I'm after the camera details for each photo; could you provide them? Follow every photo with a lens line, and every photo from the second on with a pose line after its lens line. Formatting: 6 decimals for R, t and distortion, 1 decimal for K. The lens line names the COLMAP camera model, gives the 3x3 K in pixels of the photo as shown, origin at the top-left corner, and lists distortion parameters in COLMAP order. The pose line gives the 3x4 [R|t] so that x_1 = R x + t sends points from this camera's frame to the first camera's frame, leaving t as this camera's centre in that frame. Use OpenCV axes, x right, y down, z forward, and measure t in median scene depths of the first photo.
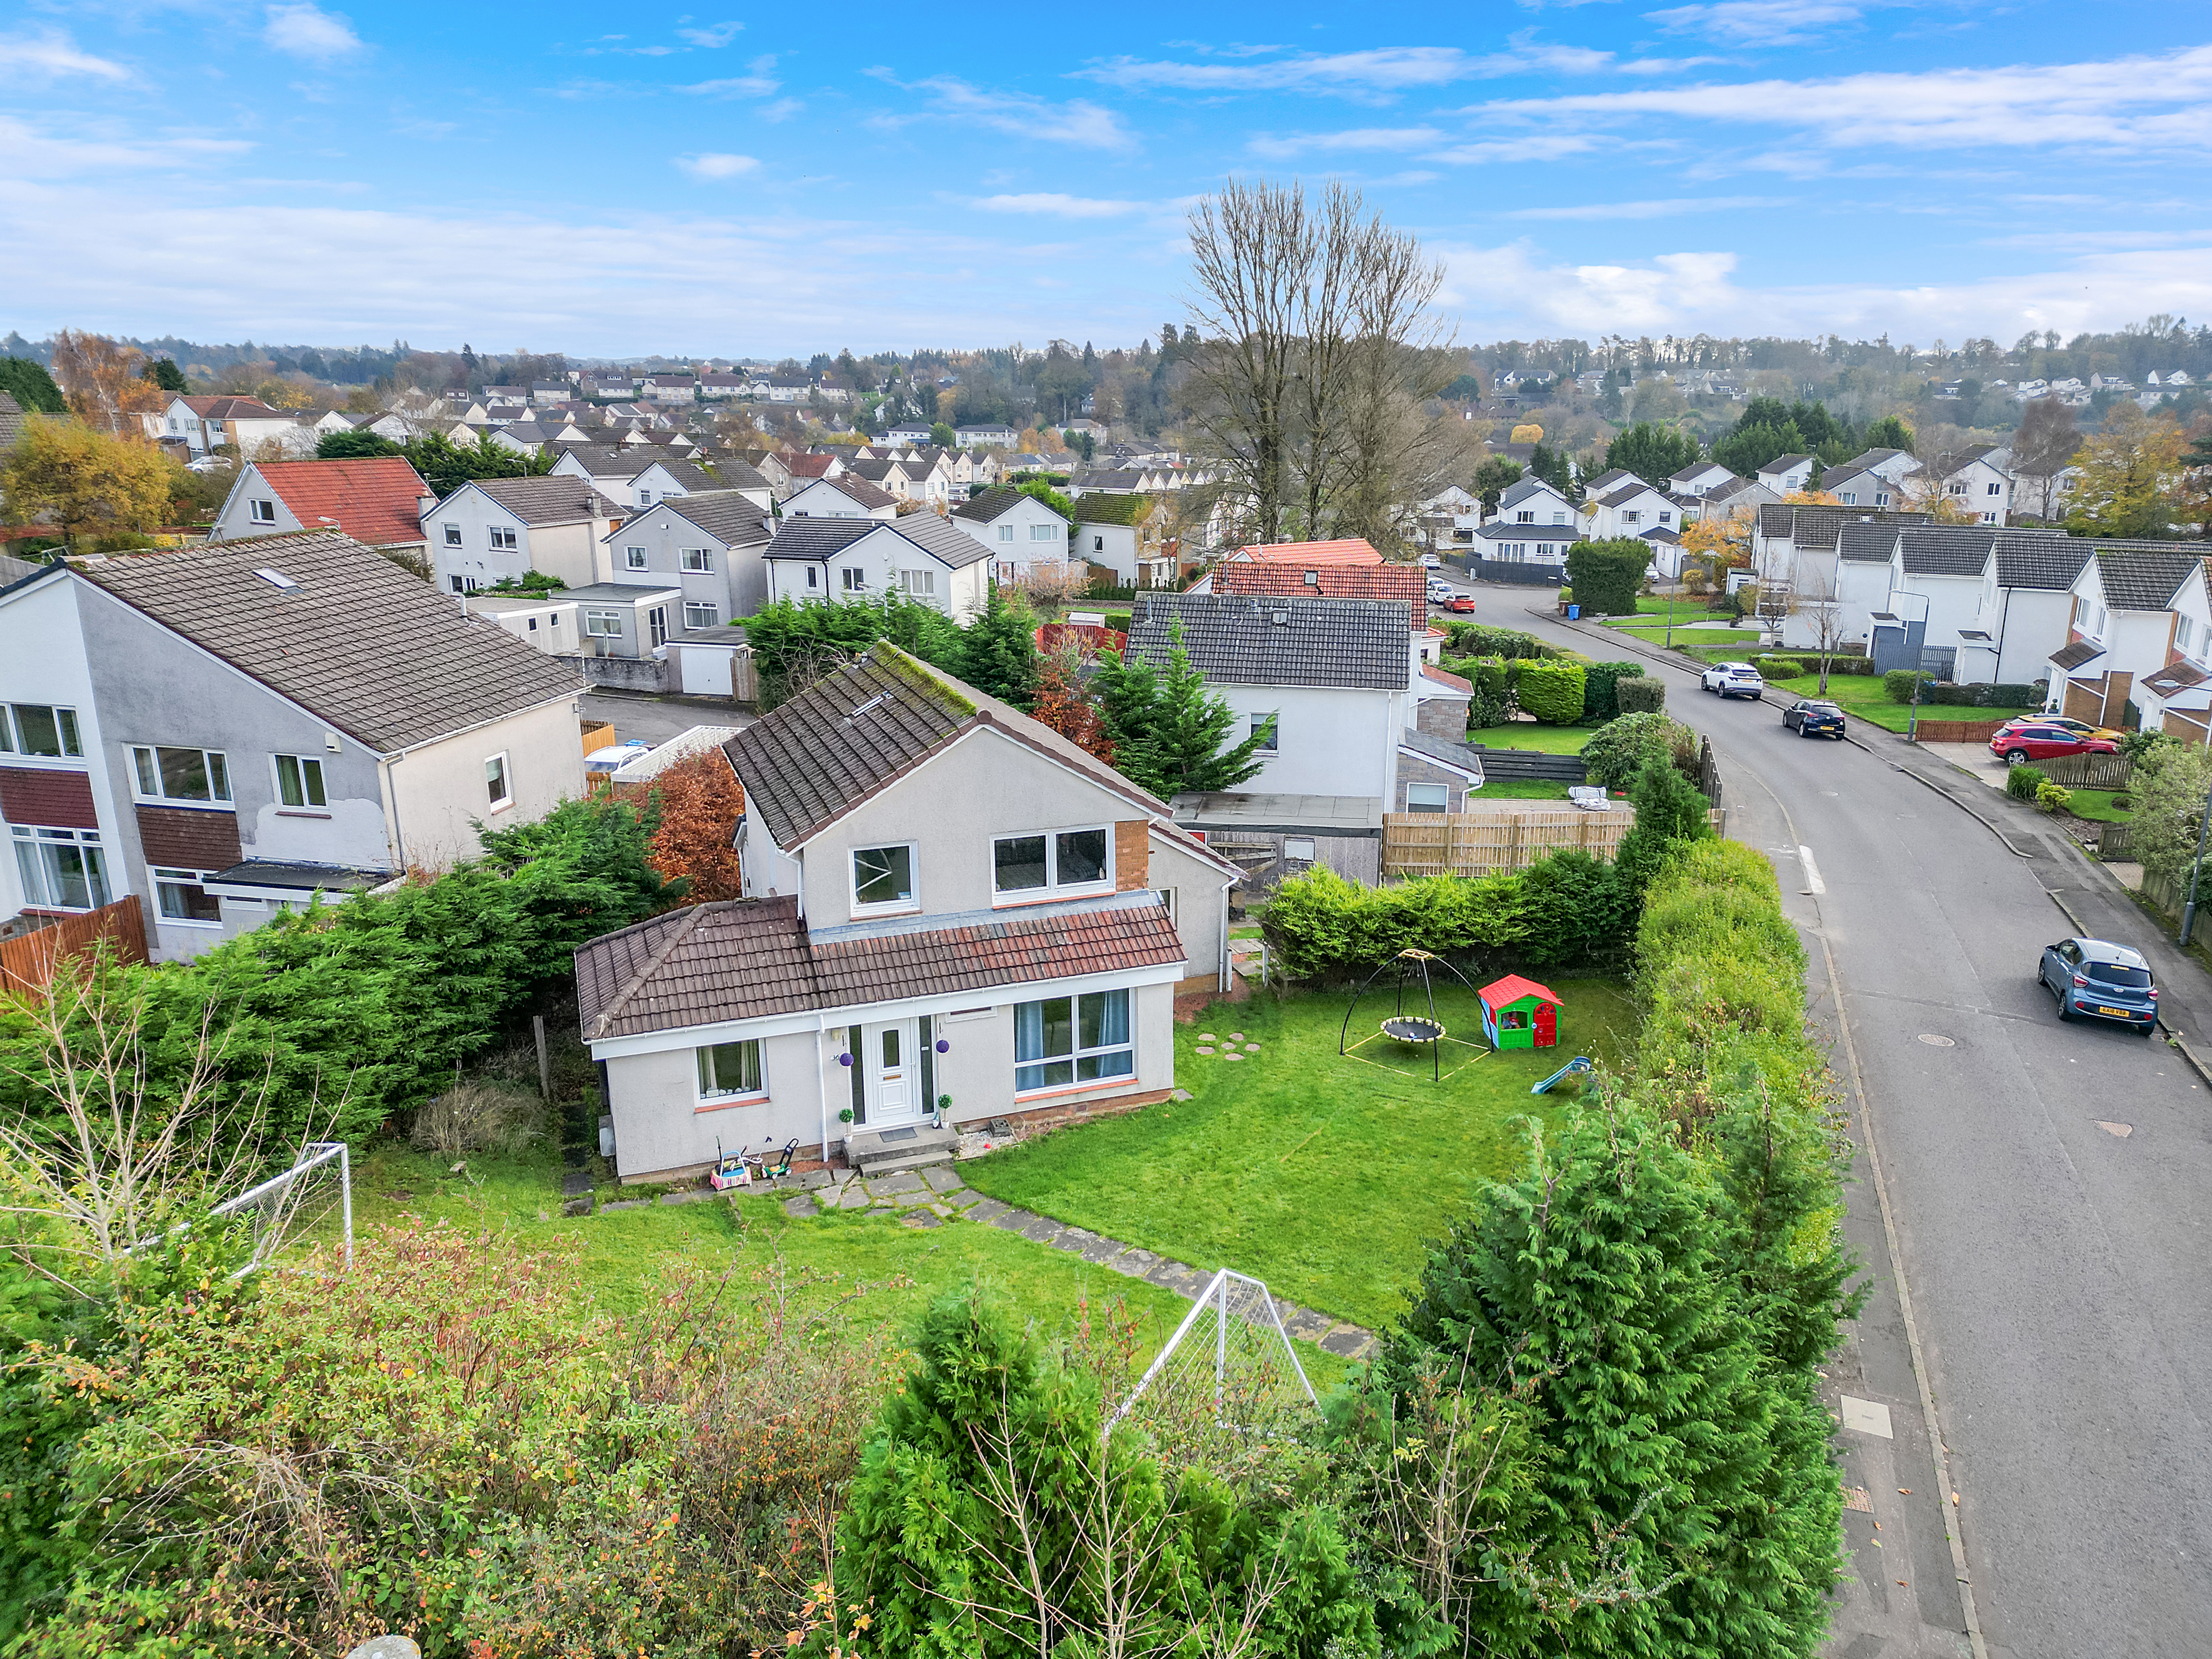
lens RADIAL K [[1508.7, 0, 1090.0], [0, 1508.7, 827.1], [0, 0, 1]] dist [0.092742, -0.080347]
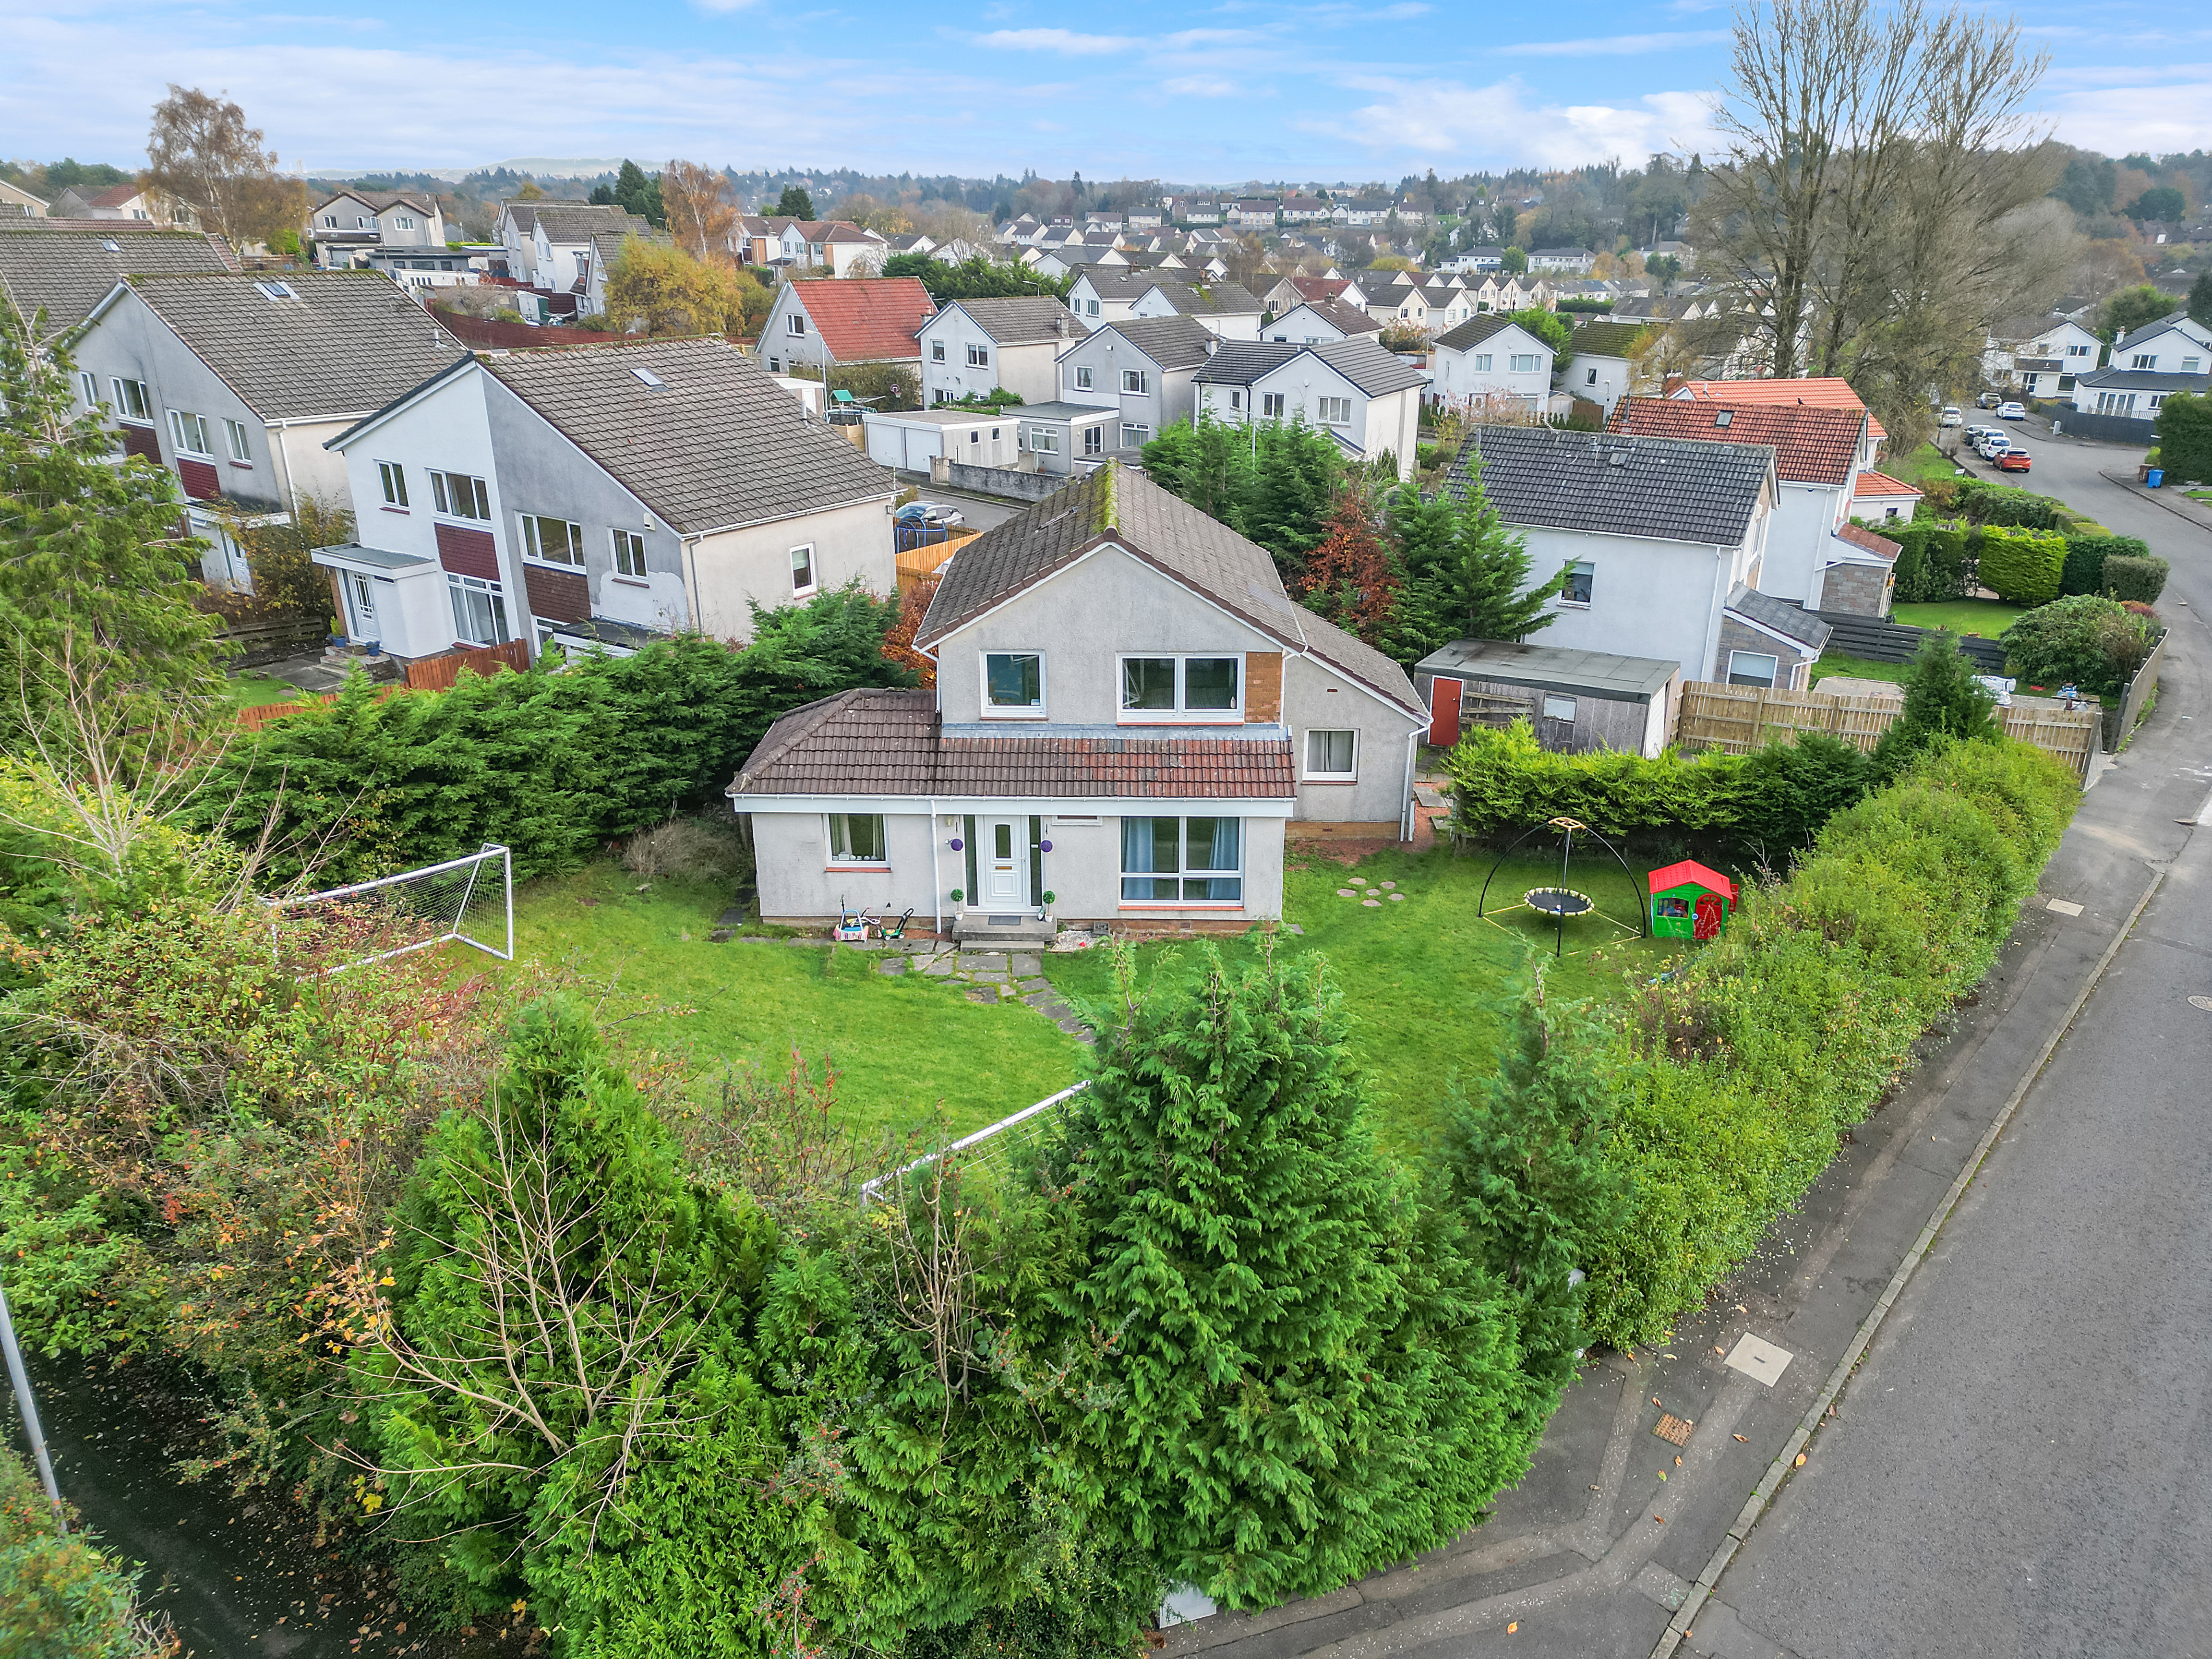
lens RADIAL K [[1473.2, 0, 1129.7], [0, 1473.2, 779.5], [0, 0, 1]] dist [0.085680, -0.070615]
pose [[0.940857, 0.123290, -0.315577, 0.231220], [-0.096608, 0.990397, 0.098902, -0.008547], [0.324740, -0.062565, 0.943732, 0.030383]]
